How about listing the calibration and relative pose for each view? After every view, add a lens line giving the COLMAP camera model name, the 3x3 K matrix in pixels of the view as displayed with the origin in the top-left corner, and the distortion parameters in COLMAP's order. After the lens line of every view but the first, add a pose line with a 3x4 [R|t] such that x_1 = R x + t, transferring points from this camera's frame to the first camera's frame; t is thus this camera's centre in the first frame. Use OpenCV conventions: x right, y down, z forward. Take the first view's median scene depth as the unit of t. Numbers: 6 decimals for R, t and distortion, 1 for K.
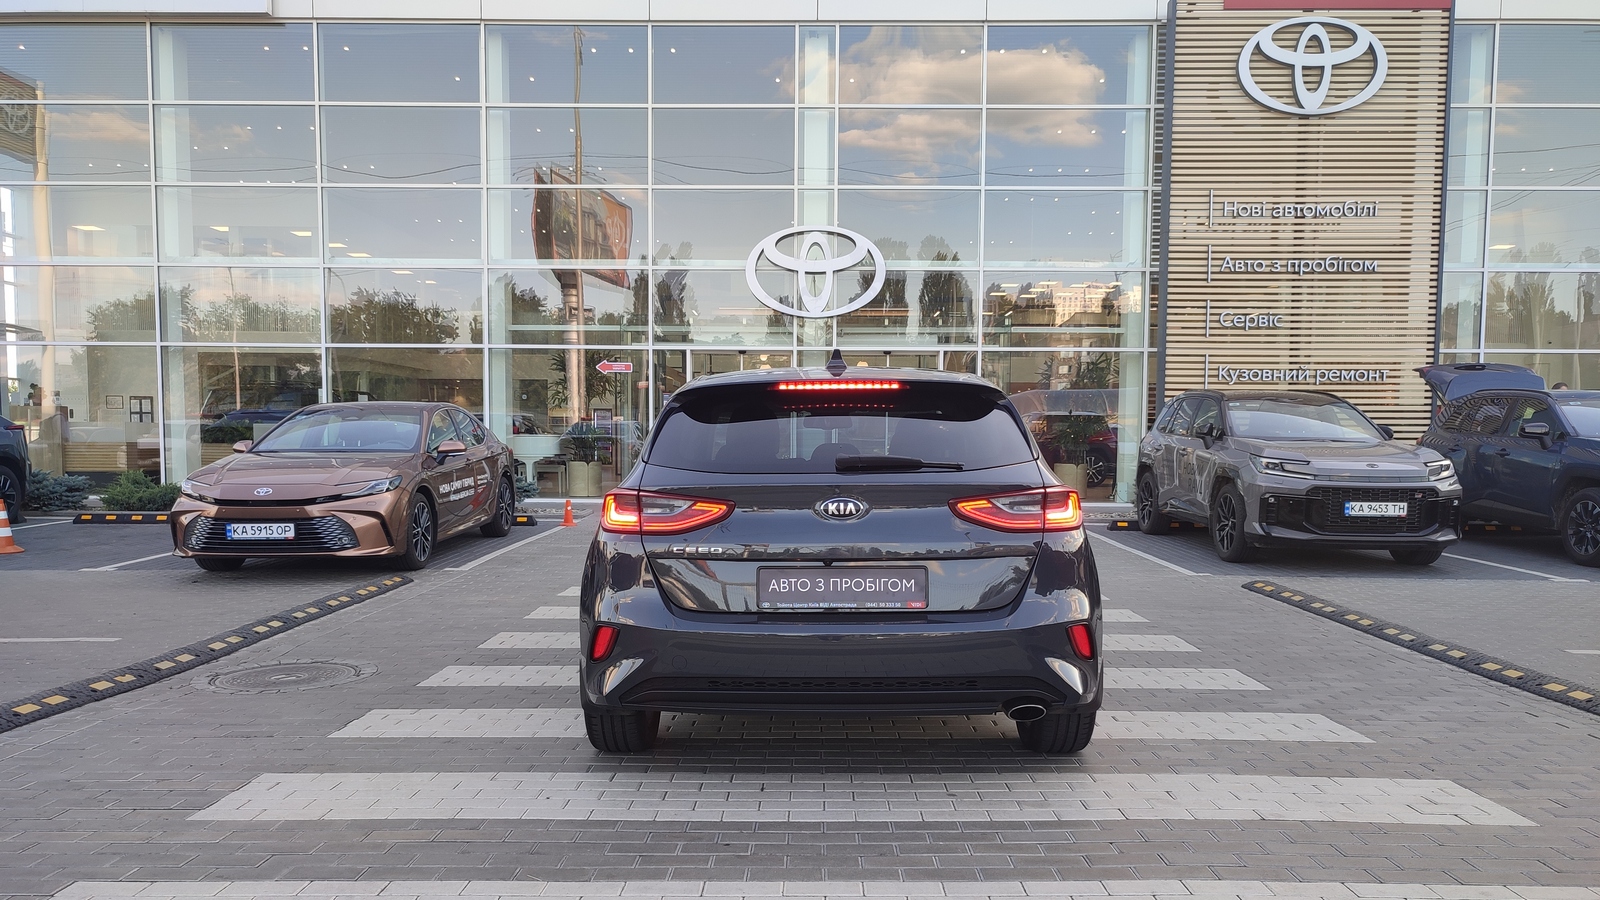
lens RADIAL K [[1181.9, 0, 800.2], [0, 1181.9, 507.8], [0, 0, 1]] dist [0.009476, -0.001510]
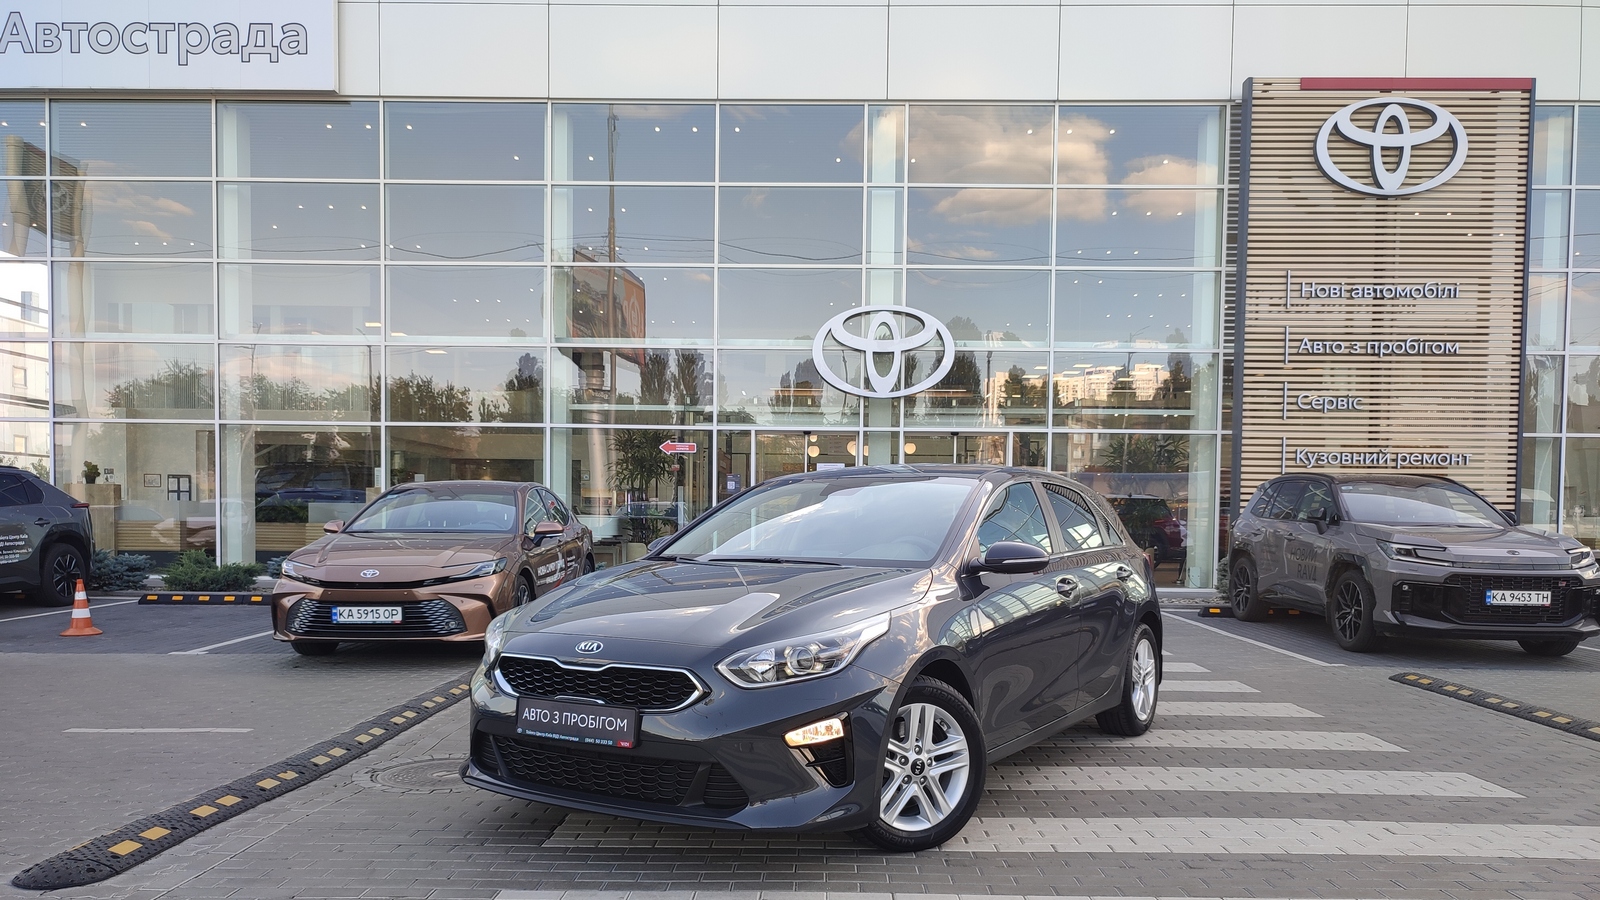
lens RADIAL K [[1180.7, 0, 798.1], [0, 1180.7, 553.0], [0, 0, 1]] dist [0.006982, -0.000676]
pose [[0.999965, 0.005393, -0.006450, -0.053026], [-0.005588, 0.999516, -0.030595, -0.001575], [0.006281, 0.030630, 0.999511, 0.022201]]
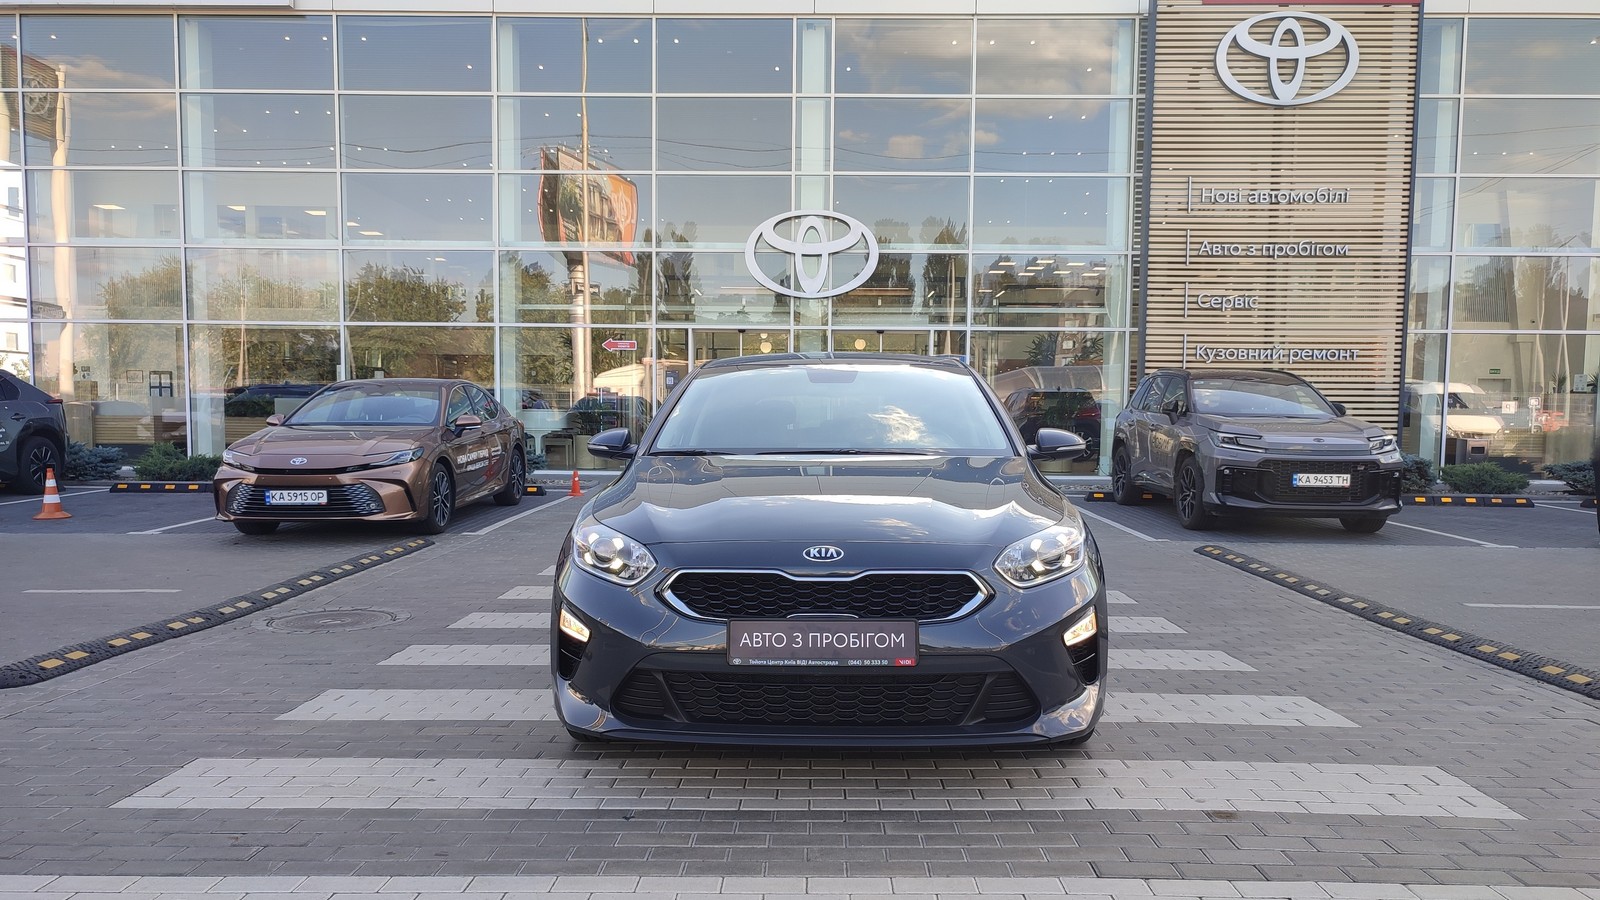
lens RADIAL K [[1181.4, 0, 800.3], [0, 1181.4, 491.8], [0, 0, 1]] dist [0.008378, 0.000921]
pose [[0.999987, 0.002675, -0.004254, 0.008130], [-0.002643, 0.999968, 0.007518, 0.002777], [0.004274, -0.007507, 0.999963, -0.049328]]
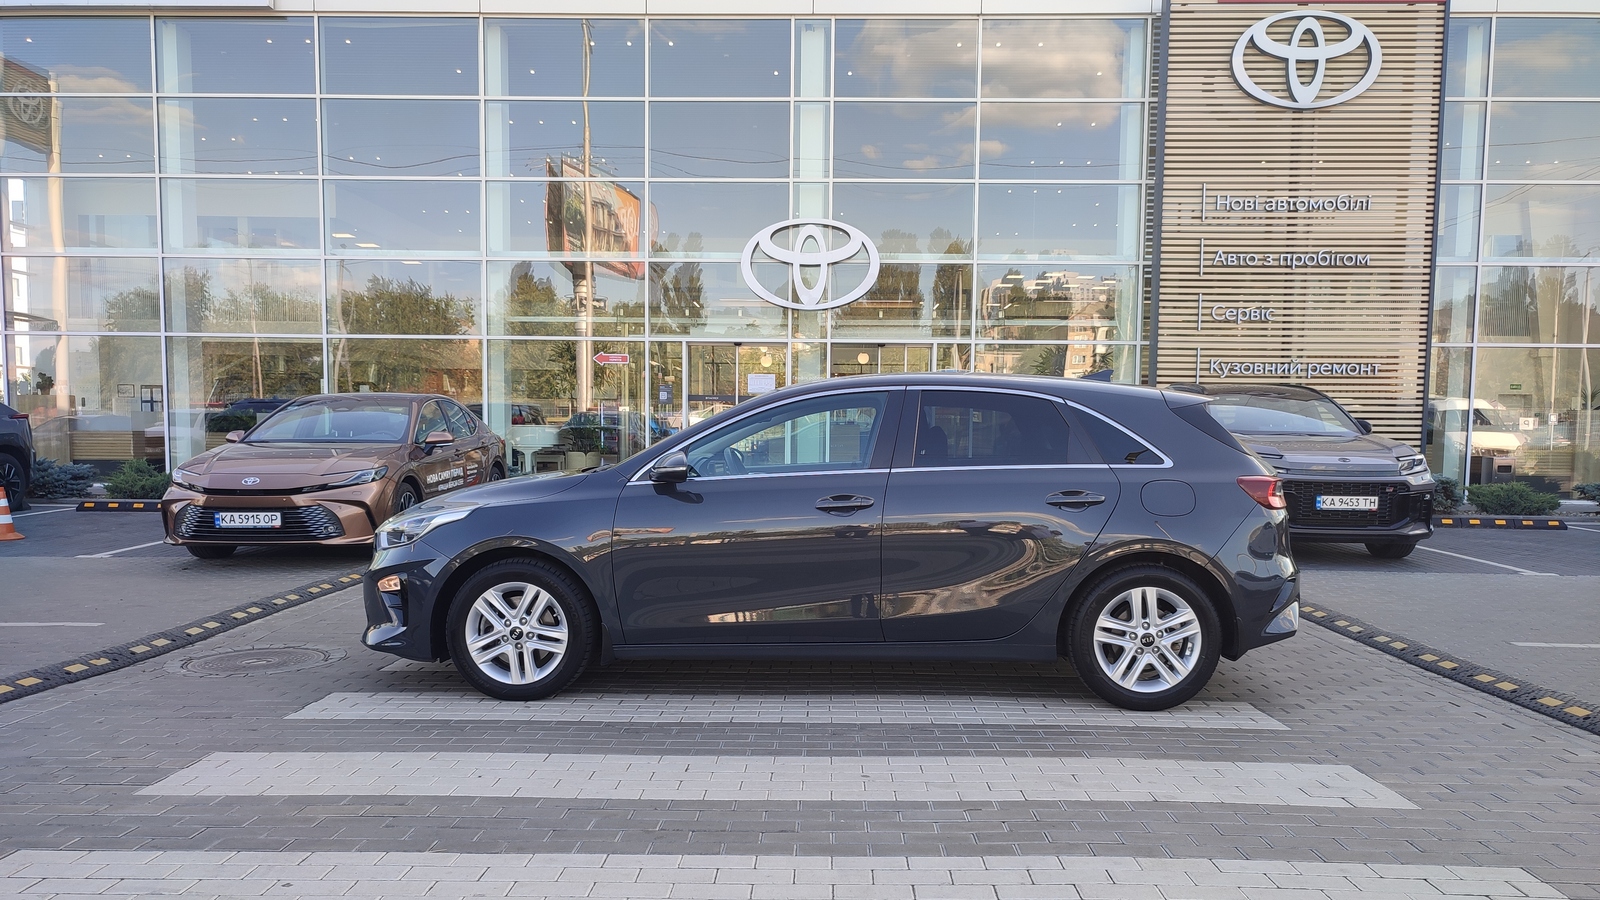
lens RADIAL K [[1179.7, 0, 800.7], [0, 1179.7, 511.1], [0, 0, 1]] dist [0.011870, -0.004531]
pose [[0.999923, 0.004497, -0.011590, 0.018110], [-0.004367, 0.999927, 0.011226, -0.000700], [0.011640, -0.011174, 0.999870, -0.009097]]
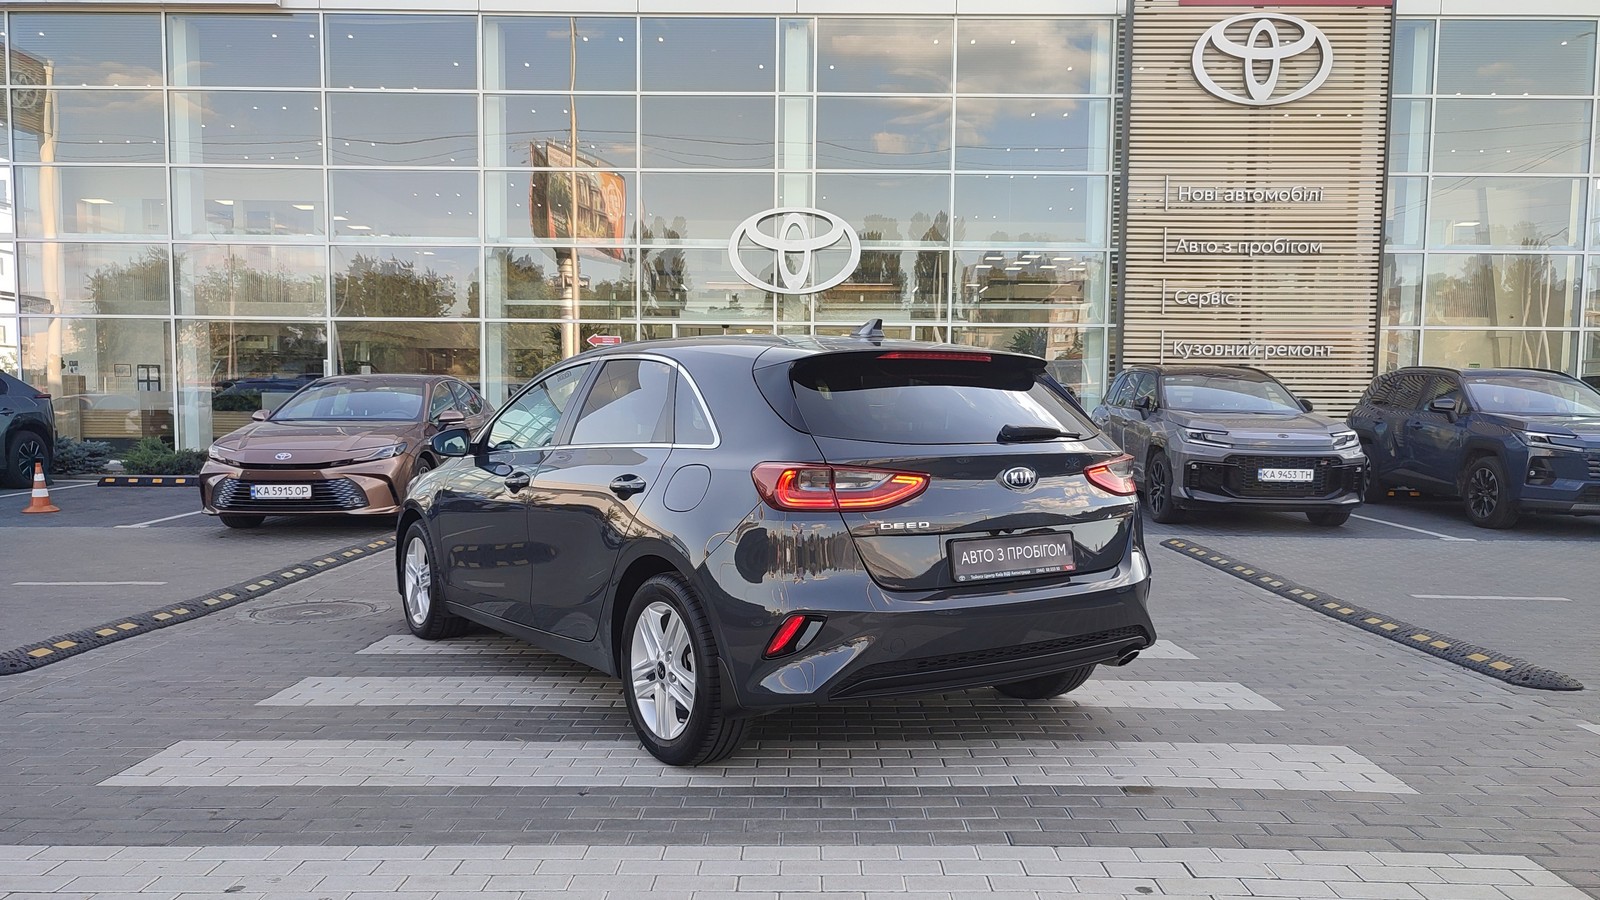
lens RADIAL K [[1183.5, 0, 800.7], [0, 1183.5, 484.1], [0, 0, 1]] dist [0.006103, 0.002899]
pose [[0.999992, 0.002832, 0.002913, 0.016655], [-0.002851, 0.999973, 0.006772, 0.001909], [-0.002894, -0.006781, 0.999973, -0.063450]]
